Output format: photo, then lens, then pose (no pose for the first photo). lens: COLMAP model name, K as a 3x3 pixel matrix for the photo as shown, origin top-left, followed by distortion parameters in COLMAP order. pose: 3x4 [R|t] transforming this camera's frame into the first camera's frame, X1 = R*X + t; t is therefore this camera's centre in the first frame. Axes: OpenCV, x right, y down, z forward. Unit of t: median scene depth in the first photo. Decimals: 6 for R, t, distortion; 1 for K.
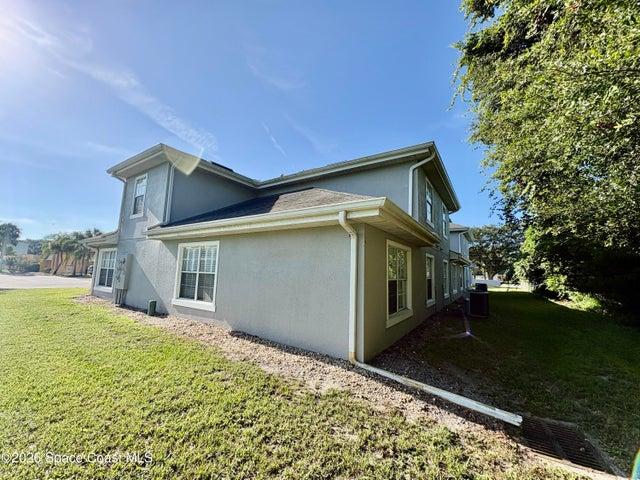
lens RADIAL K [[255.6, 0, 321.1], [0, 255.6, 239.6], [0, 0, 1]] dist [-0.000818, 0.000196]
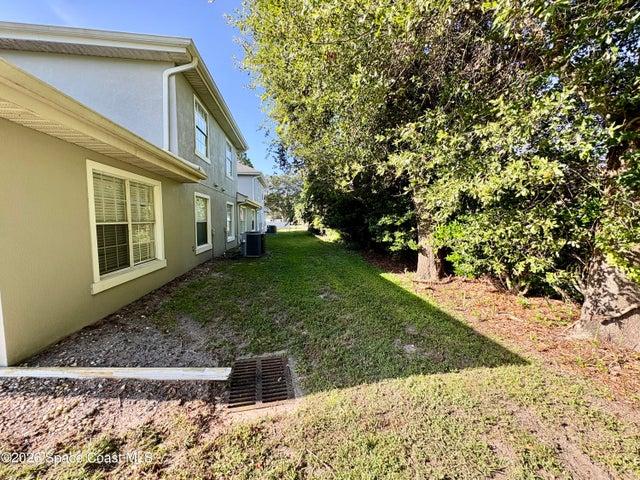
lens RADIAL K [[255.4, 0, 320.0], [0, 255.4, 240.0], [0, 0, 1]] dist [0.019525, 0.000010]
pose [[0.761133, -0.079991, 0.643644, 0.205035], [-0.057976, 0.980003, 0.190352, 0.028912], [-0.646000, -0.182199, 0.741275, 0.092436]]
